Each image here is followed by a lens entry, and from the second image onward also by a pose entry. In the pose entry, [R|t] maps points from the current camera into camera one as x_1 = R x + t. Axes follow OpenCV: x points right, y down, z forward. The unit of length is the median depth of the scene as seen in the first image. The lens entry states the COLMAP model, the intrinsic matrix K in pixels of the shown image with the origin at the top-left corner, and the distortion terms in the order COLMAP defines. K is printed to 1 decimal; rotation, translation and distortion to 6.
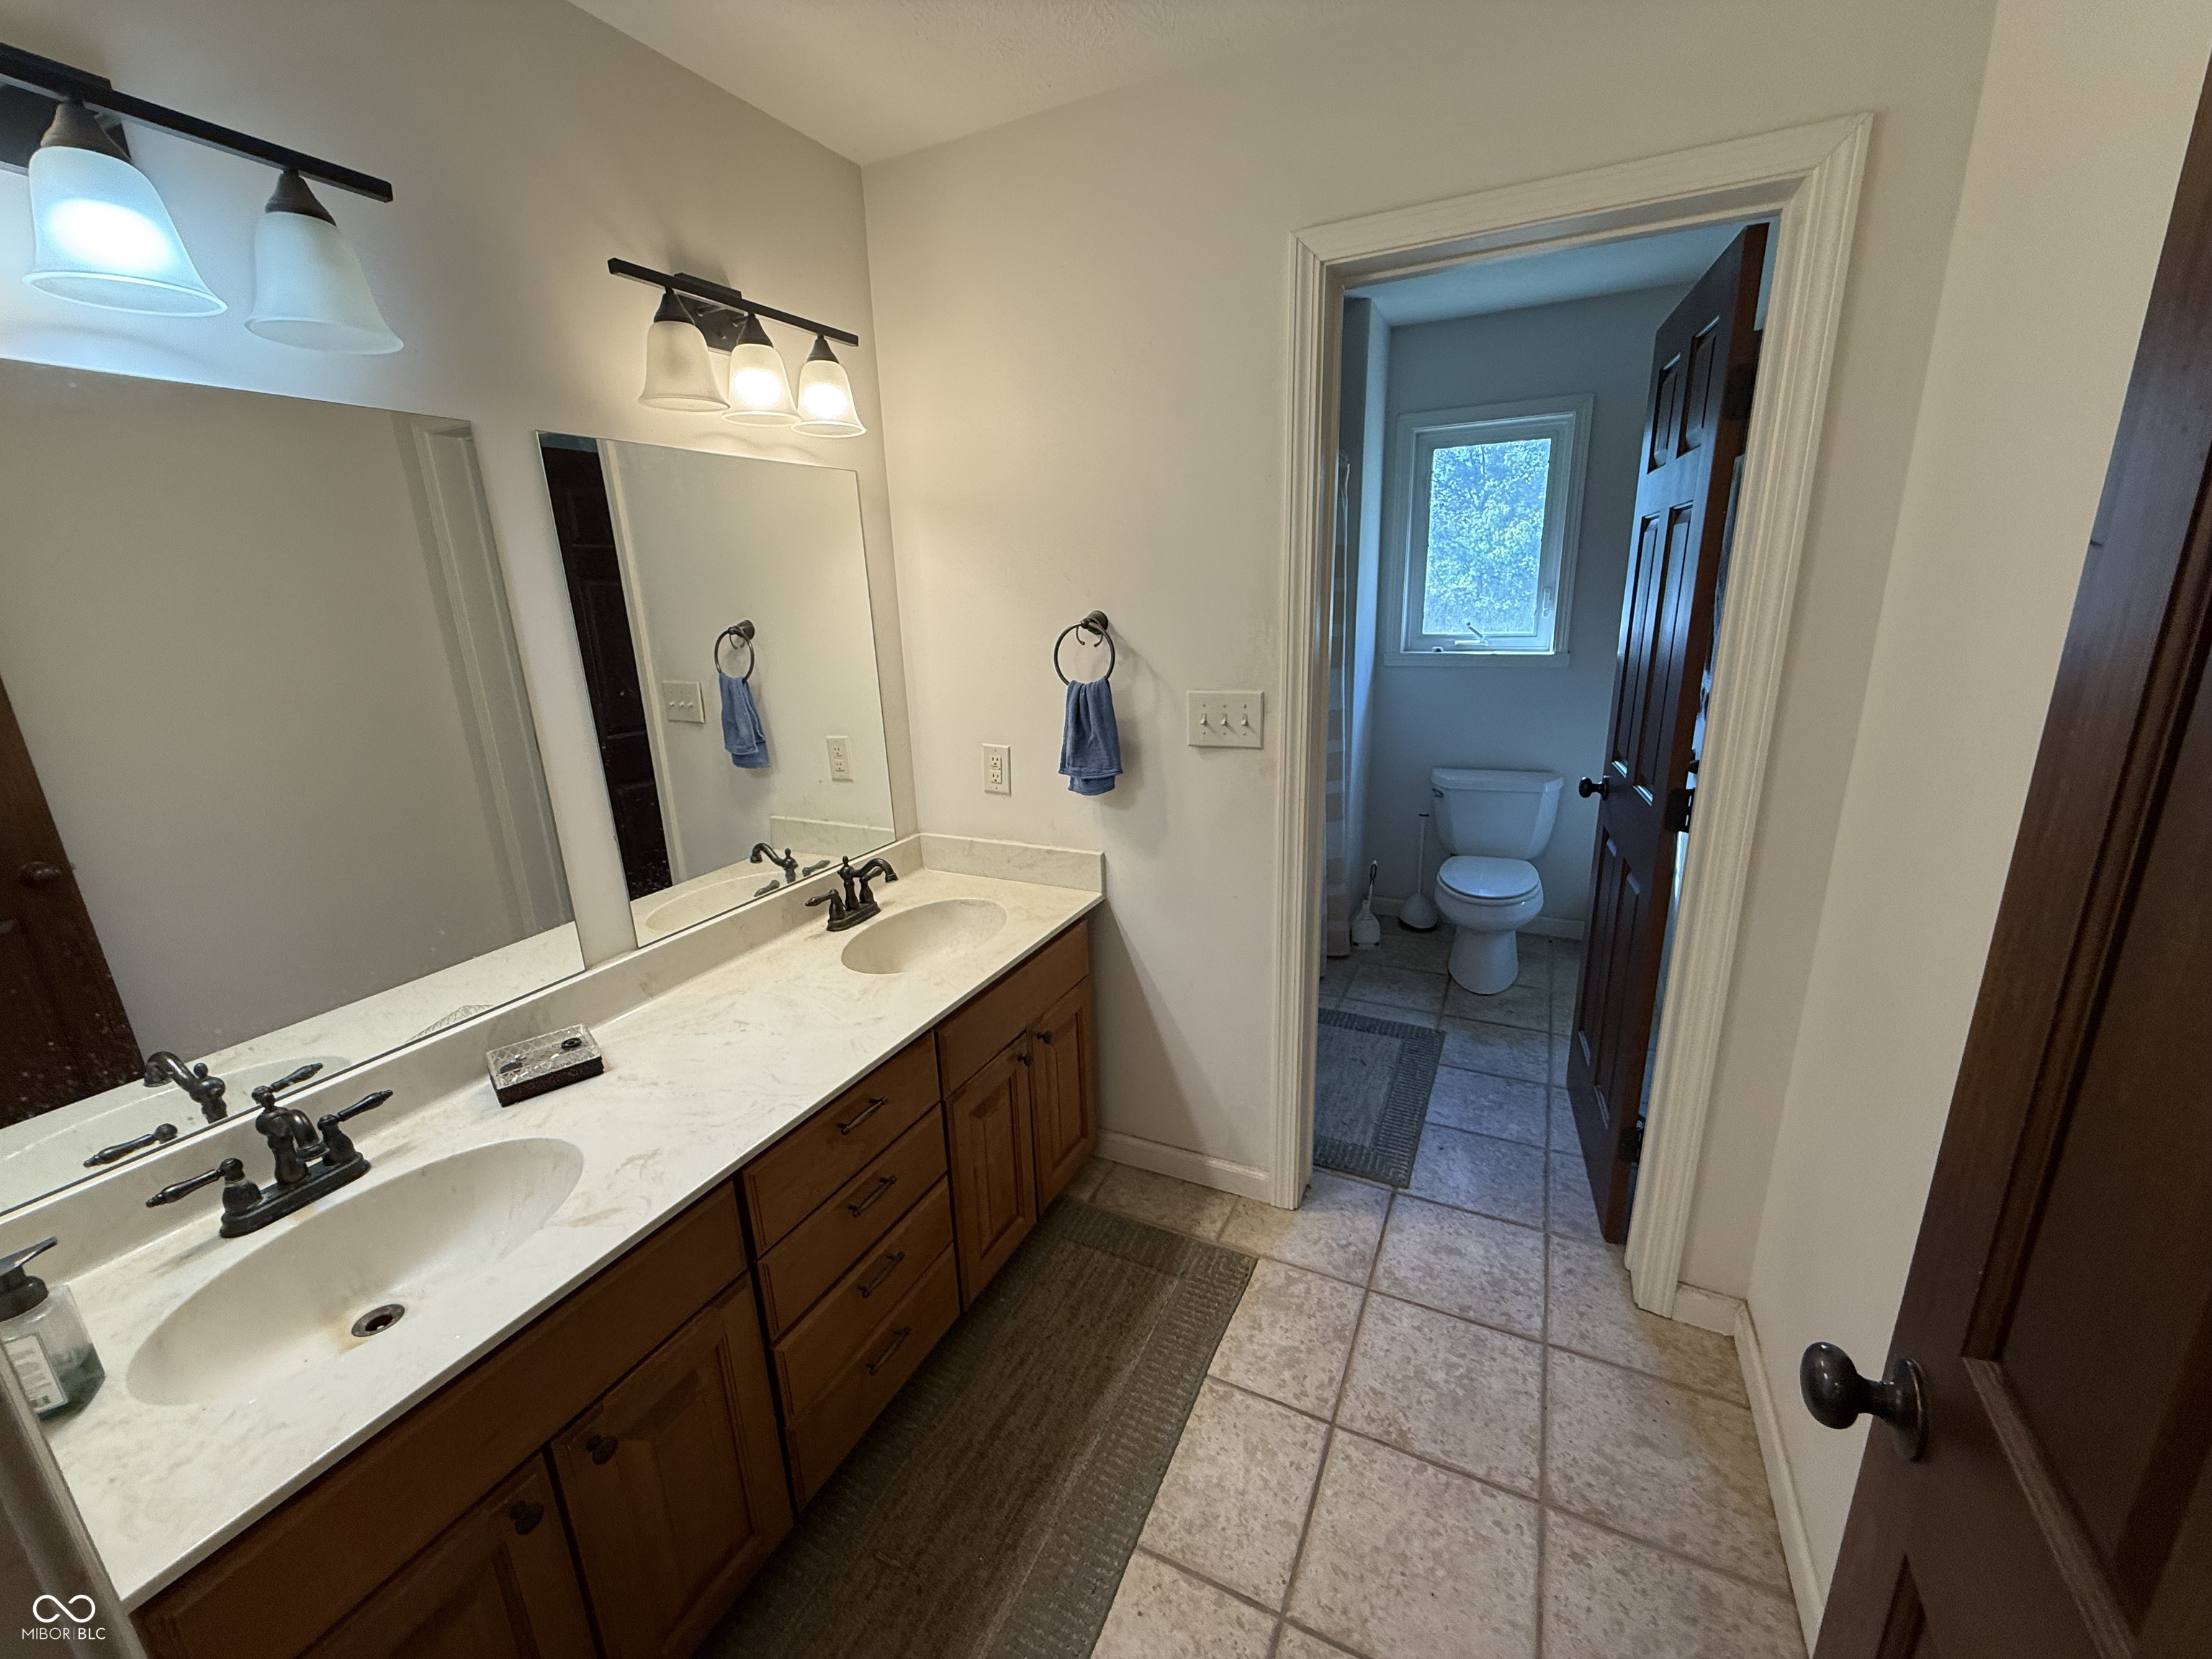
lens RADIAL K [[884.3, 0, 1098.0], [0, 884.3, 824.0], [0, 0, 1]] dist [-0.000145, -0.000246]
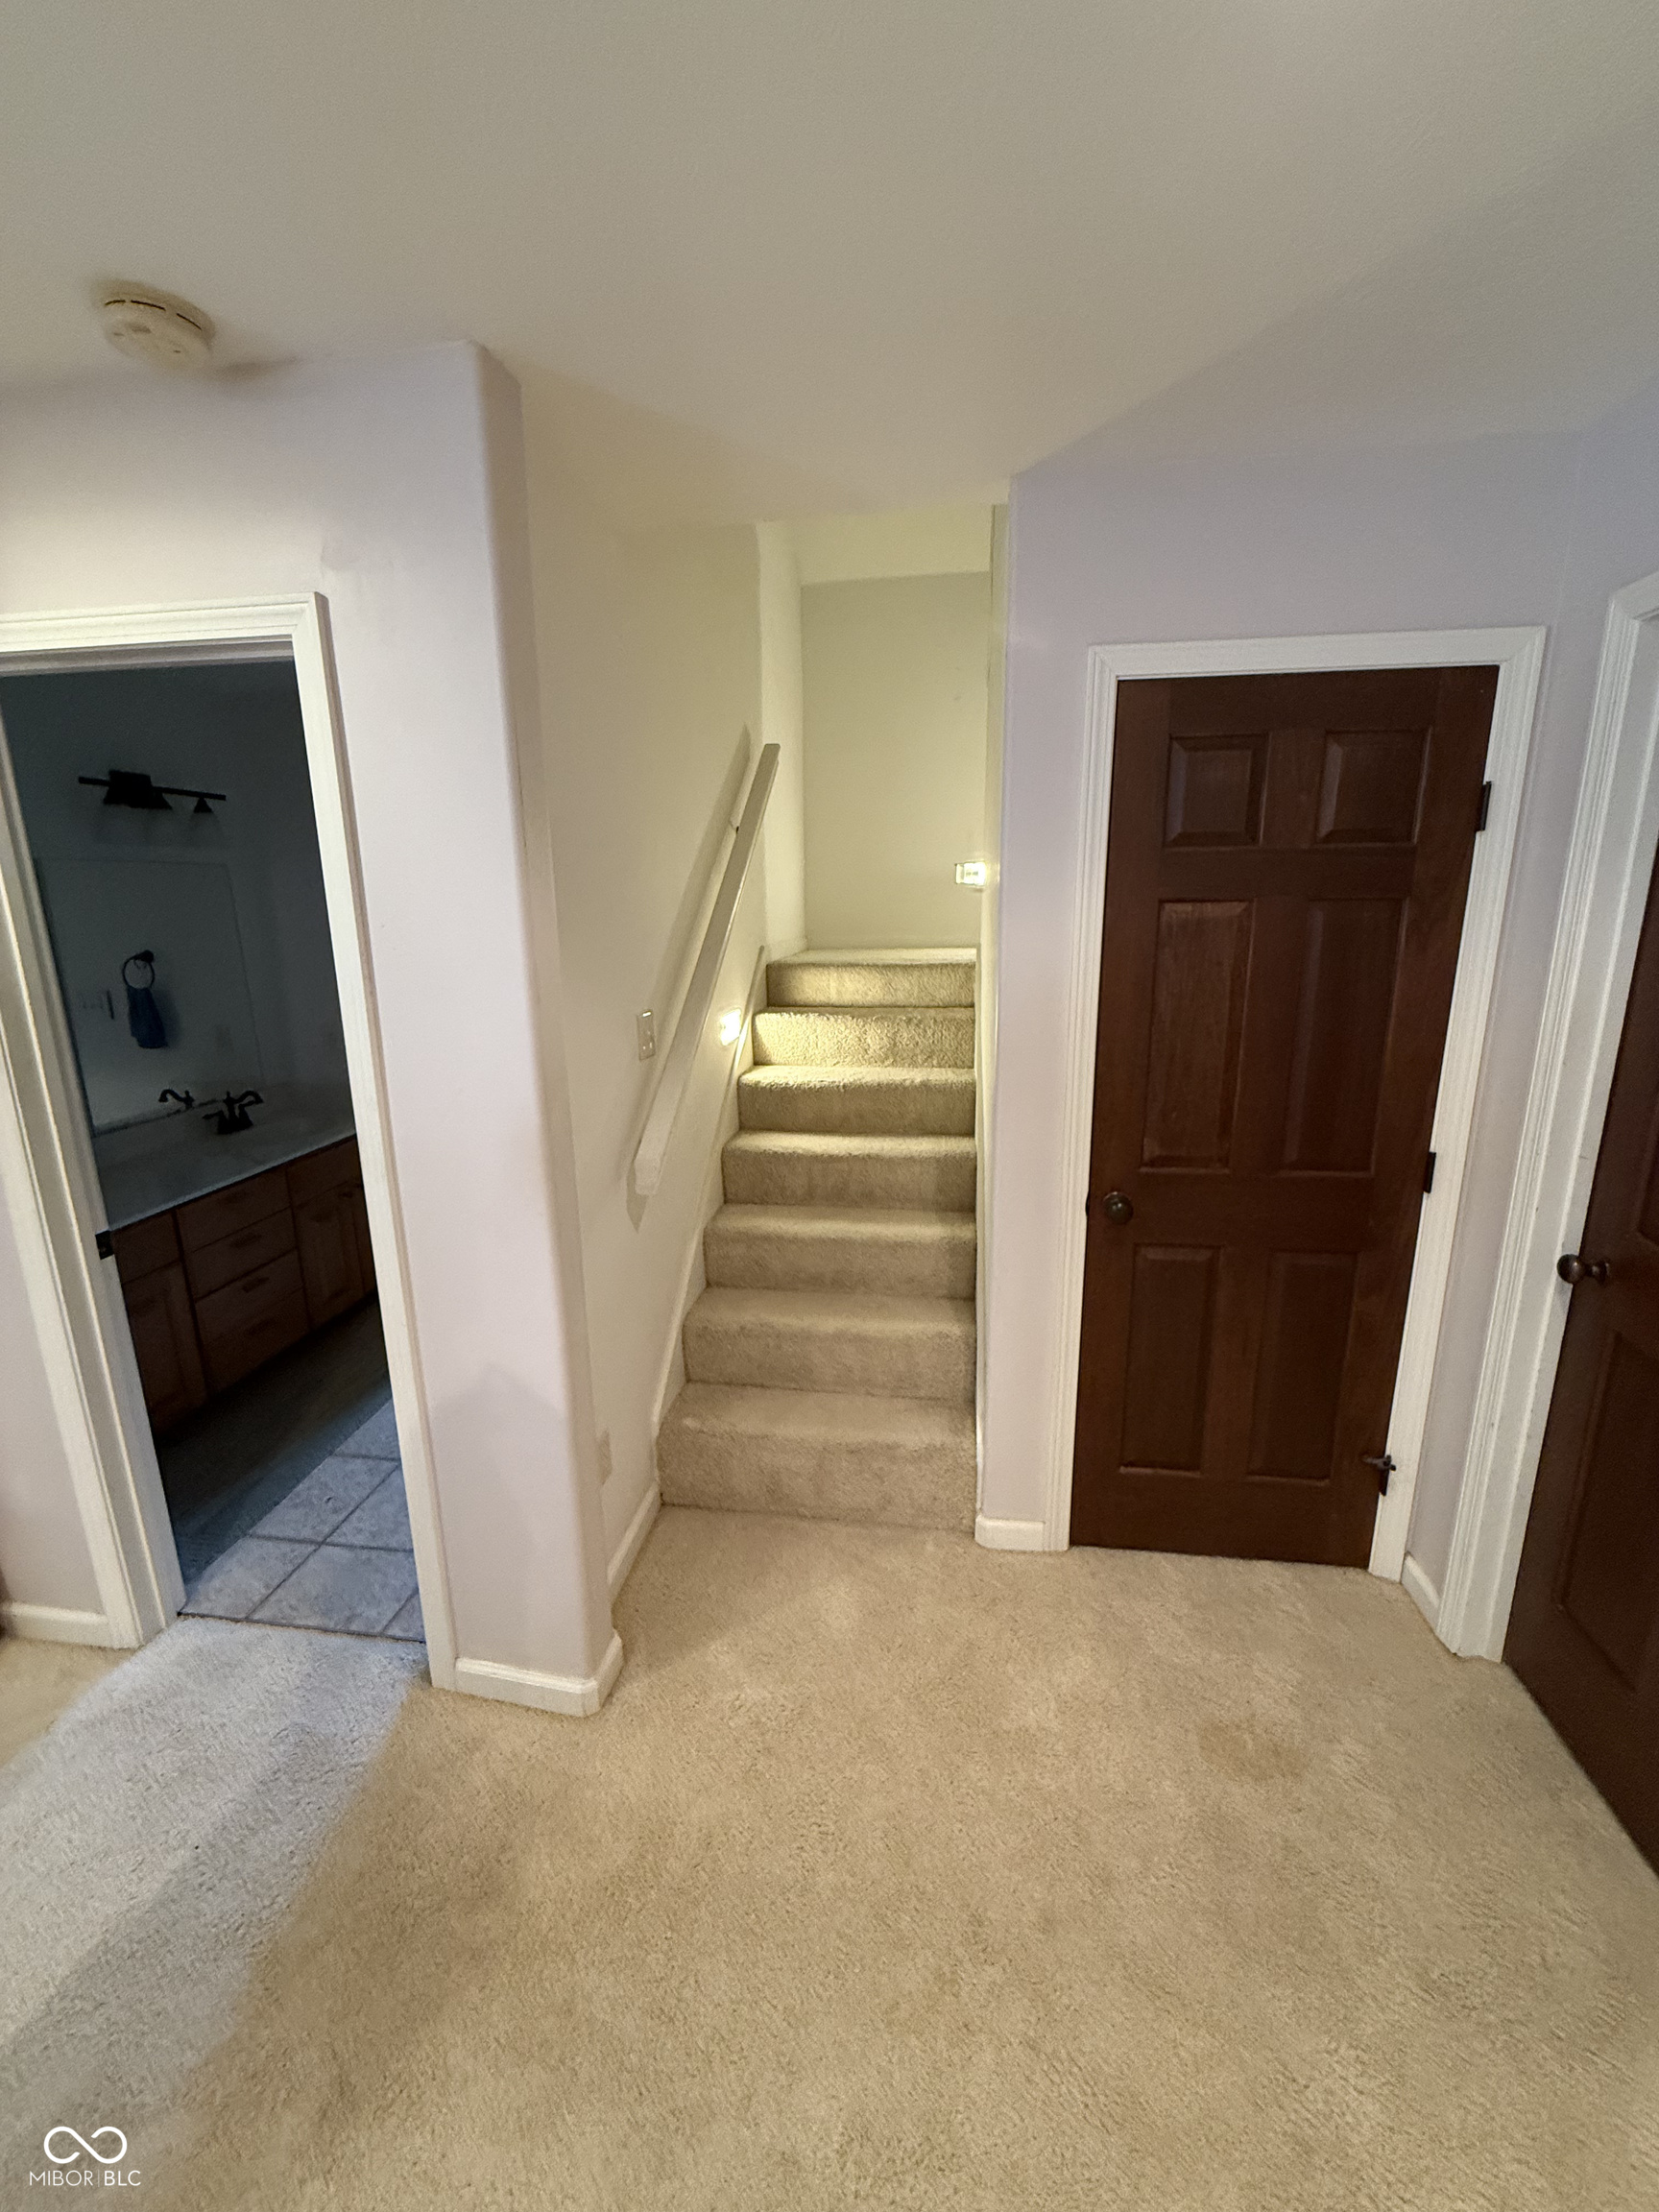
lens RADIAL K [[884.3, 0, 833.9], [0, 884.3, 1093.6], [0, 0, 1]] dist [-0.000145, -0.000246]
pose [[0.949447, -0.044270, 0.310789, 0.289110], [0.059108, 0.997510, -0.038483, 0.175373], [-0.308311, 0.054908, 0.949700, -0.963909]]
